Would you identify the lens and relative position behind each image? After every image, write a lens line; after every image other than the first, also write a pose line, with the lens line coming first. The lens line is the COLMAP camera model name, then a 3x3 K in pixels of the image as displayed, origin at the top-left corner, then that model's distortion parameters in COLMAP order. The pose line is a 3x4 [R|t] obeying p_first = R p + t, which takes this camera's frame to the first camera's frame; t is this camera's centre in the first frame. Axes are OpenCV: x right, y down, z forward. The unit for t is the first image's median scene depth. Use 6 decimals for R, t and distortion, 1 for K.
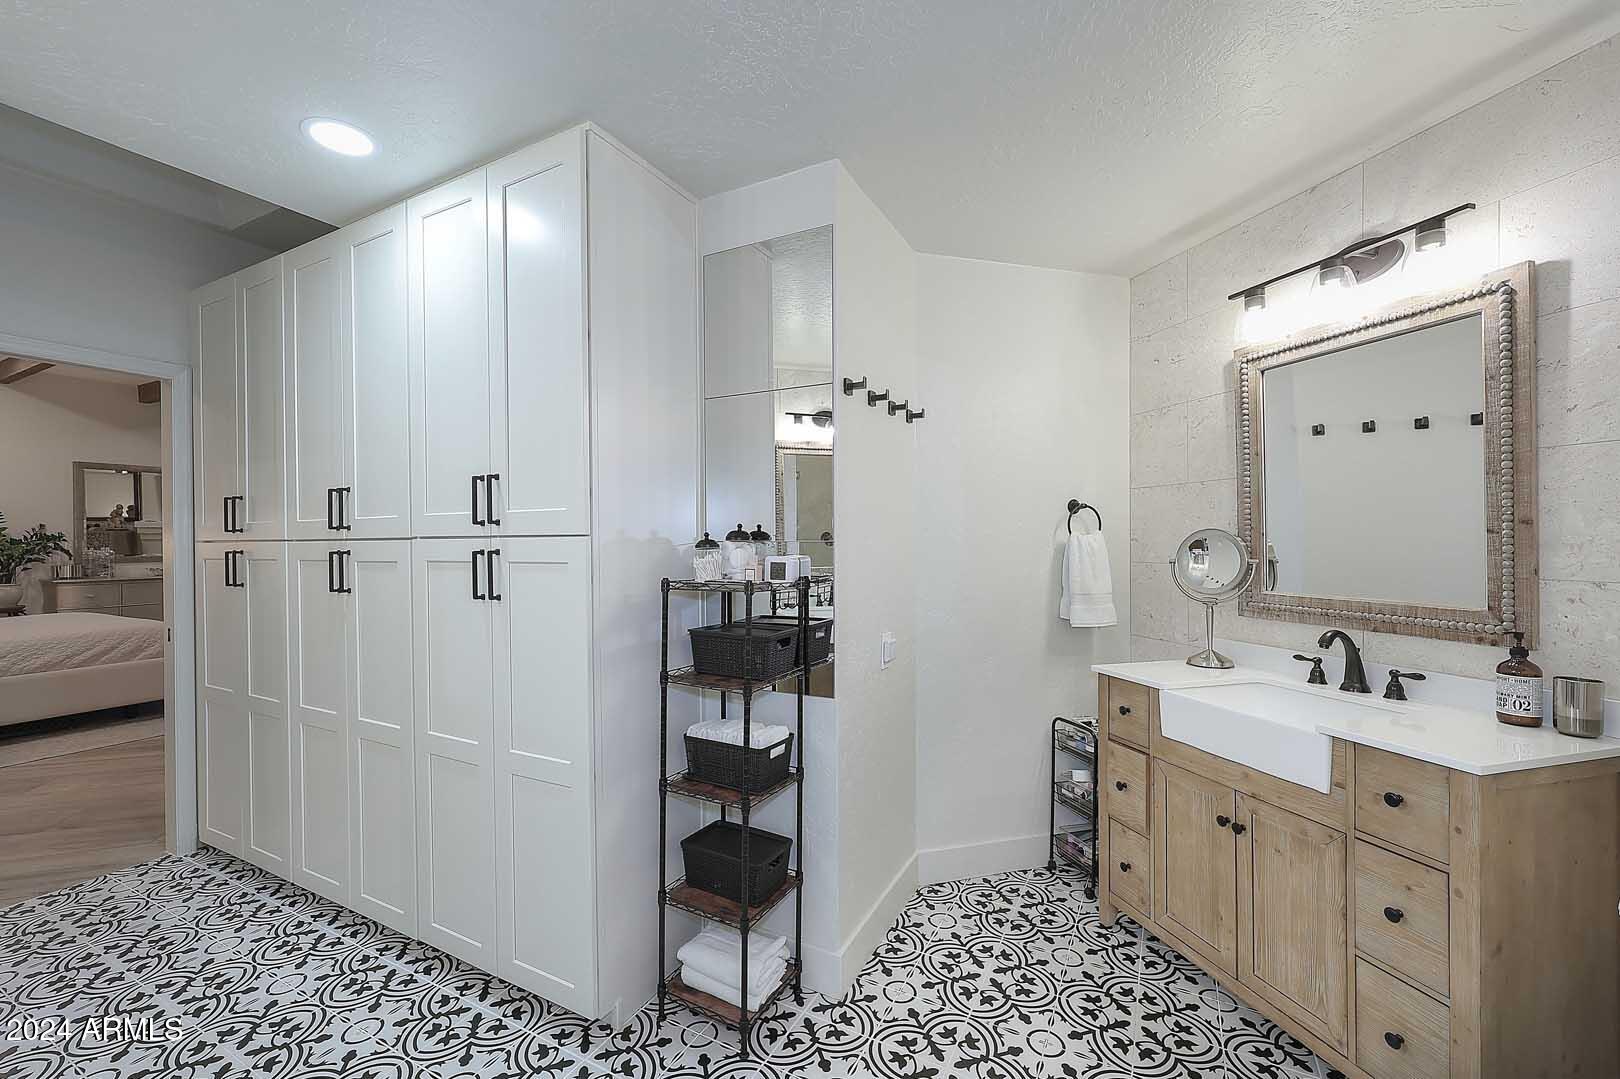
lens RADIAL K [[657.1, 0, 810.0], [0, 657.1, 539.5], [0, 0, 1]] dist [0.000961, -0.000014]
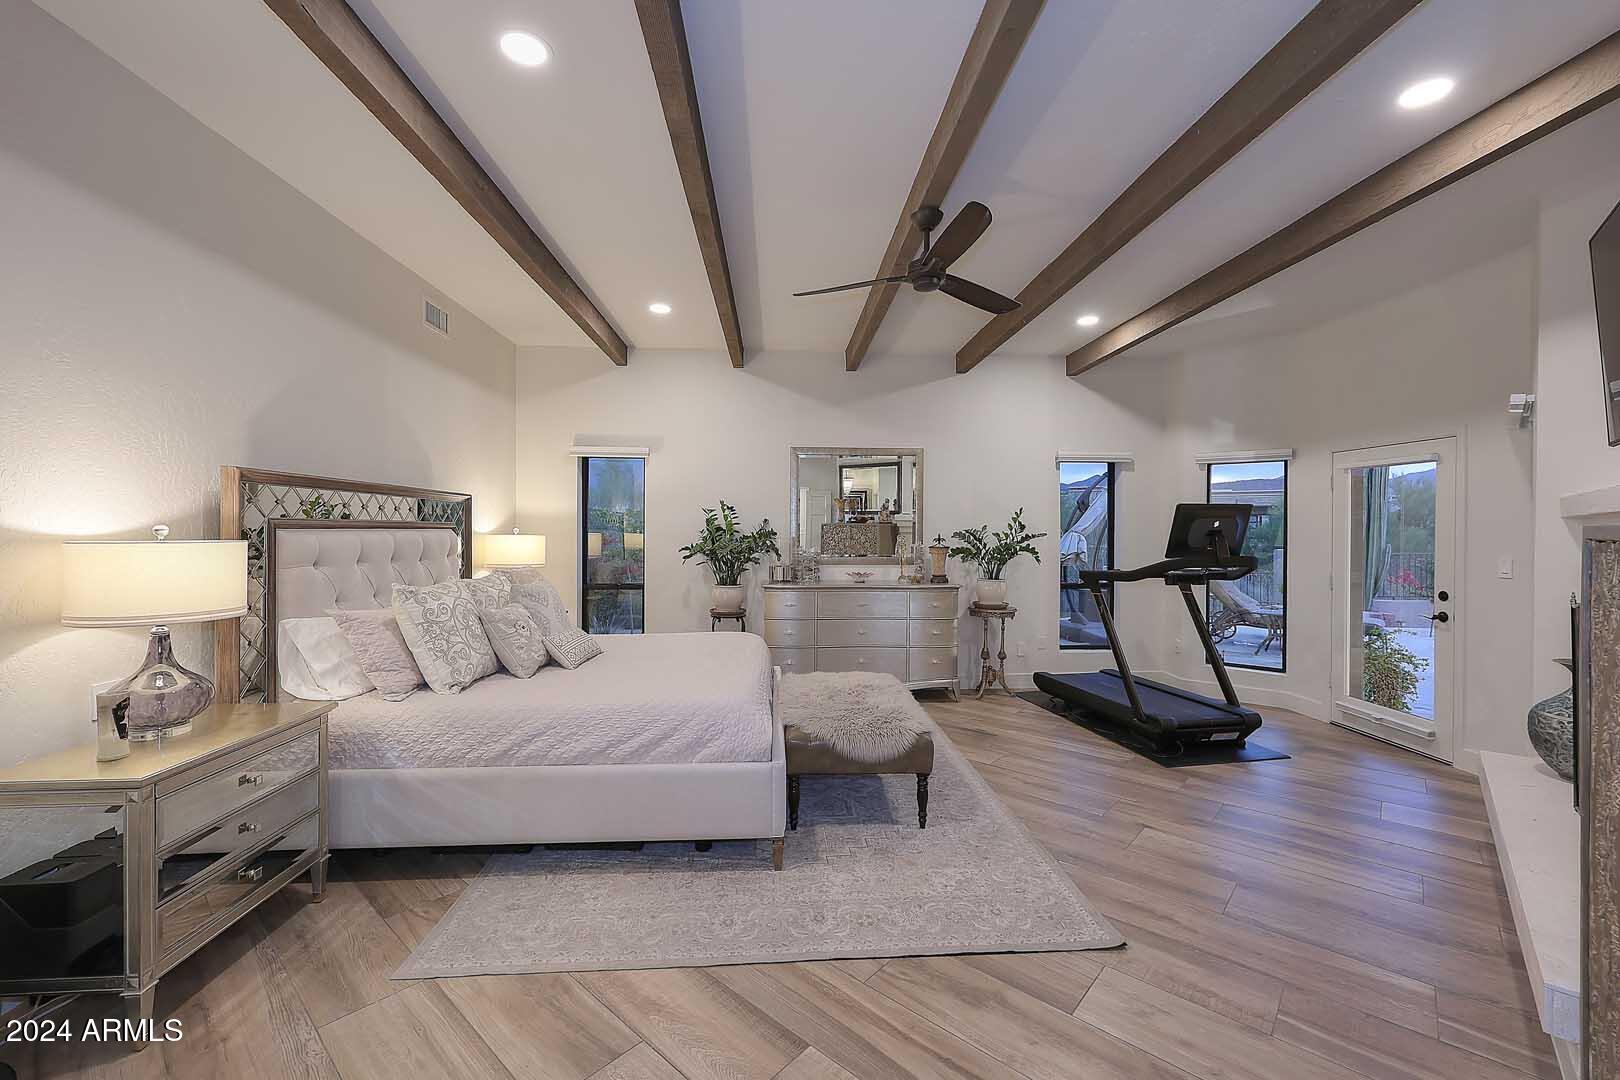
lens RADIAL K [[657.1, 0, 810.0], [0, 657.1, 540.0], [0, 0, 1]] dist [0.000961, -0.000014]
pose [[0.510988, 0.018778, -0.859383, -0.384182], [-0.004444, 0.999806, 0.019204, -0.012306], [0.859577, -0.005993, 0.510972, 0.615655]]
